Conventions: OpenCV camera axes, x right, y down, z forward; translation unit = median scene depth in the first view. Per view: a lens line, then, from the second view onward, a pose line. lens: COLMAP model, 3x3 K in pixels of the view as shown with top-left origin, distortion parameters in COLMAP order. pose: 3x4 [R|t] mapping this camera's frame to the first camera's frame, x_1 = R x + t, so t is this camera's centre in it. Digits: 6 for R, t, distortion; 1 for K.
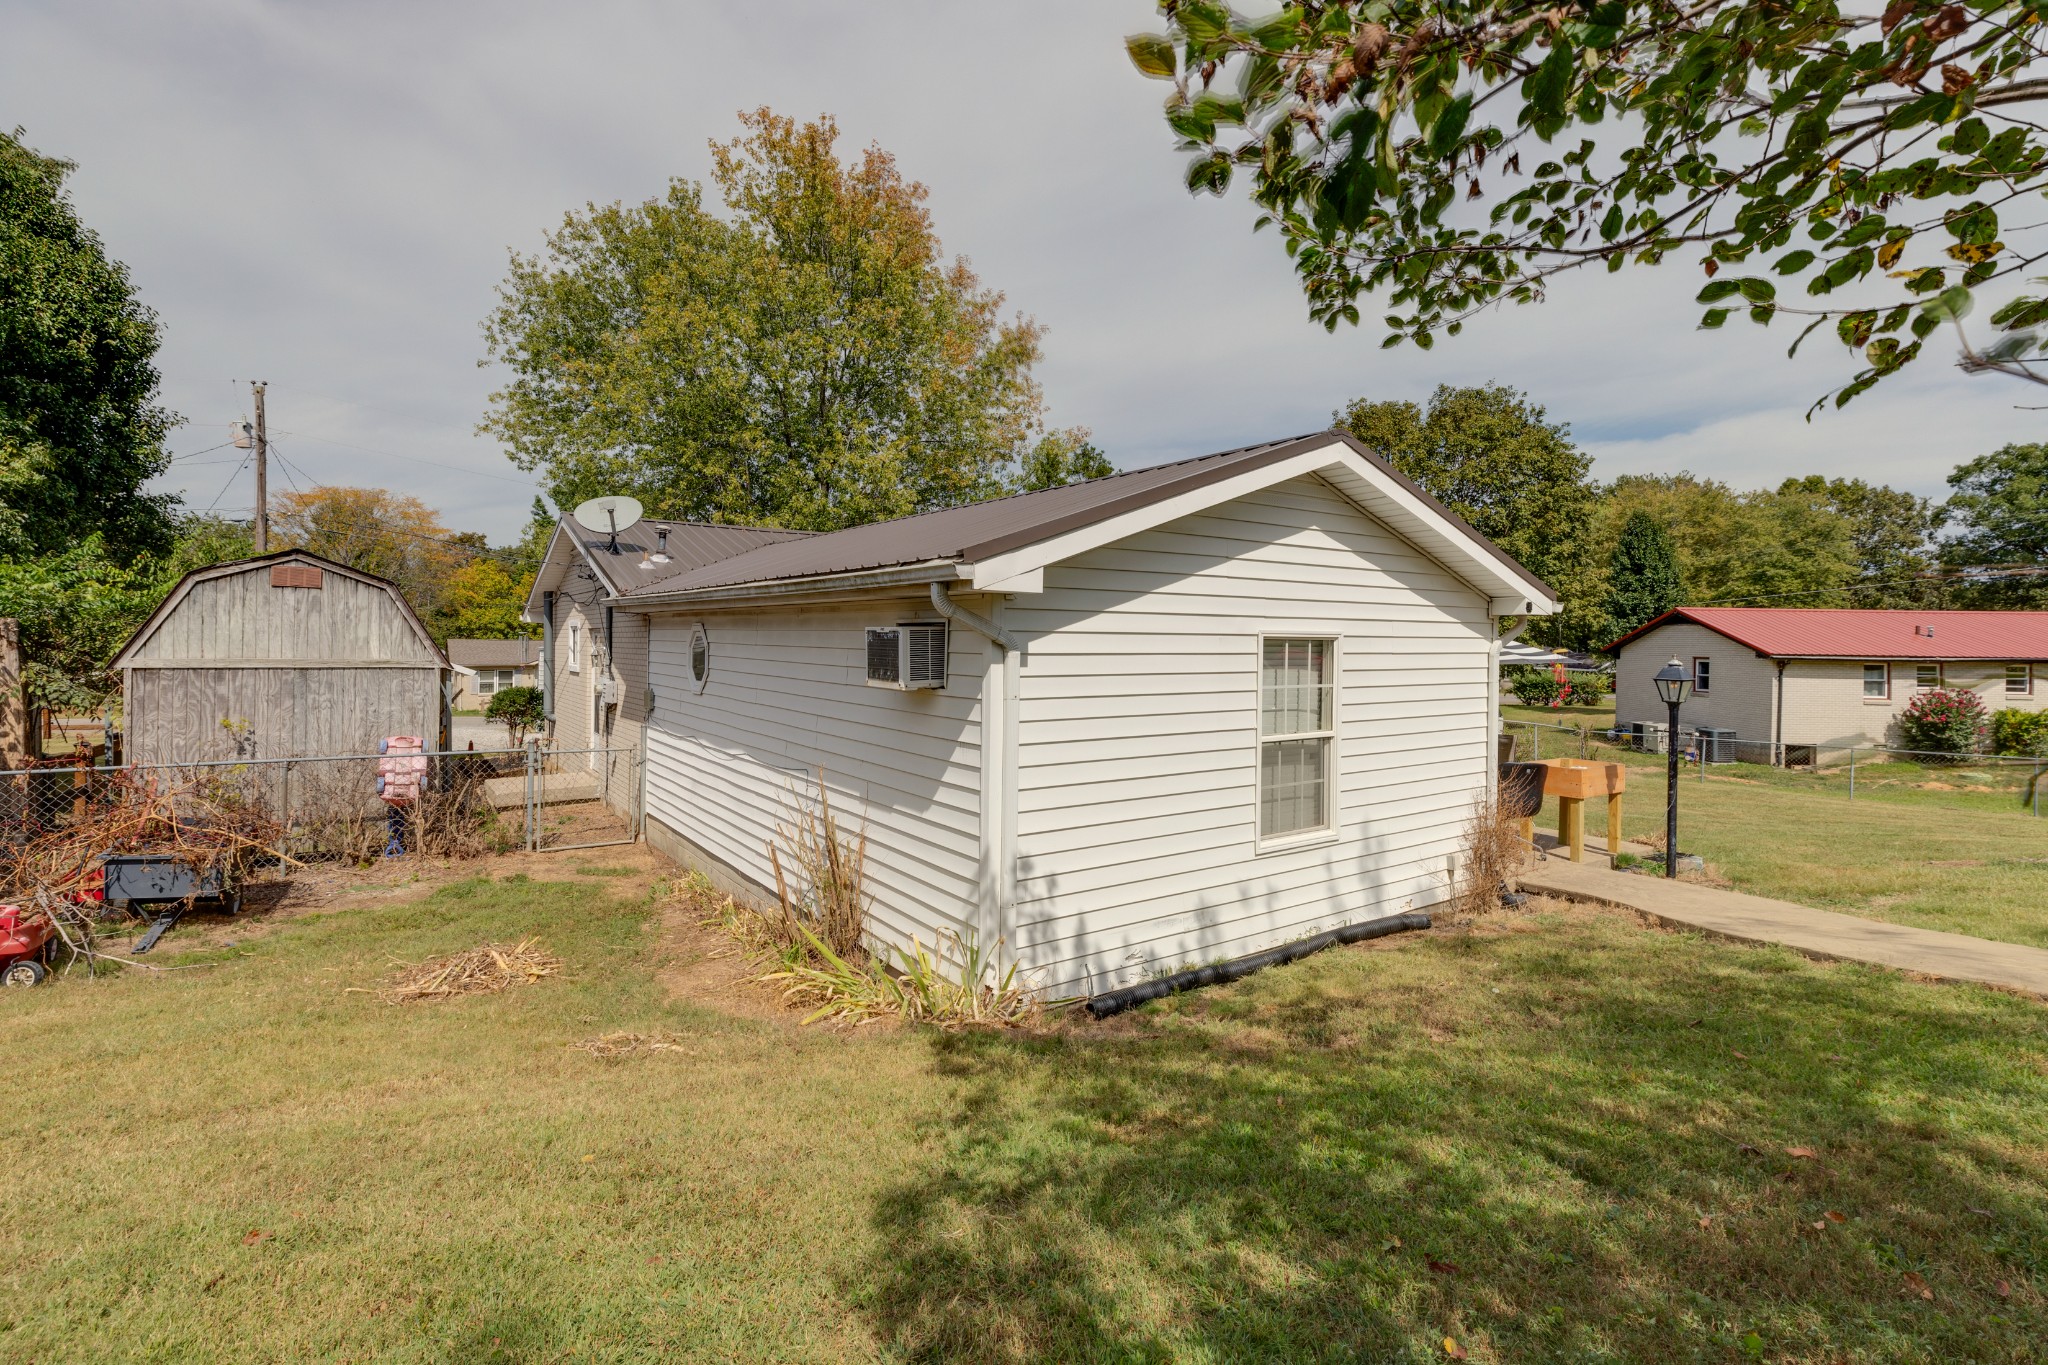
lens RADIAL K [[894.6, 0, 1014.5], [0, 894.6, 661.1], [0, 0, 1]] dist [0.009193, 0.000728]
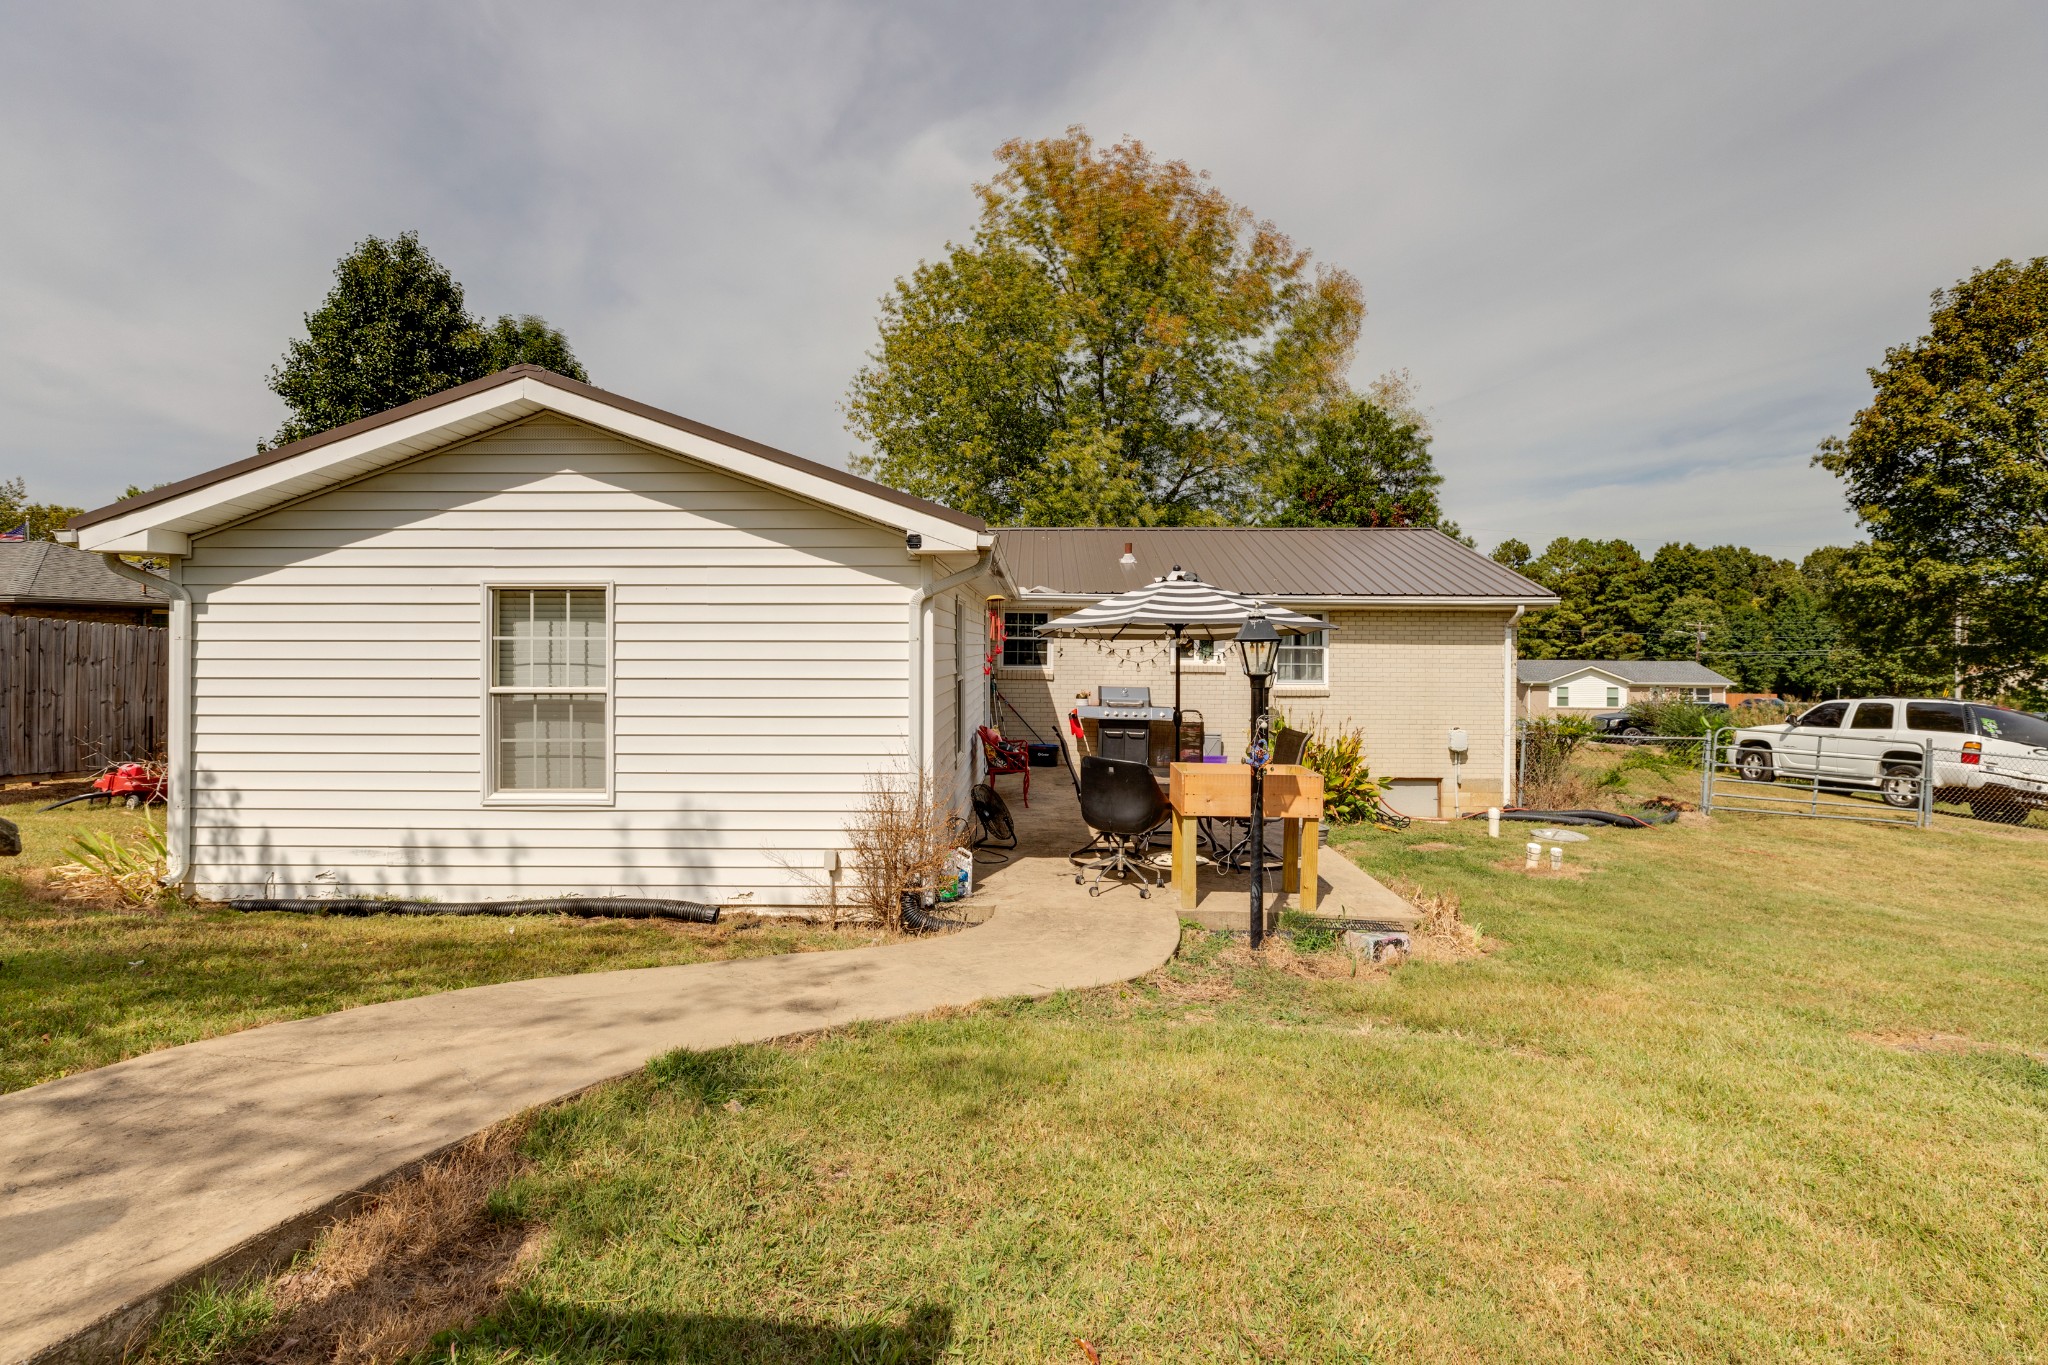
lens RADIAL K [[894.6, 0, 1028.2], [0, 894.6, 661.8], [0, 0, 1]] dist [0.009193, 0.000728]
pose [[0.818922, 0.002392, -0.573900, 1.367294], [-0.007610, 0.999949, -0.006691, 0.059527], [0.573855, 0.009847, 0.818898, 0.536039]]
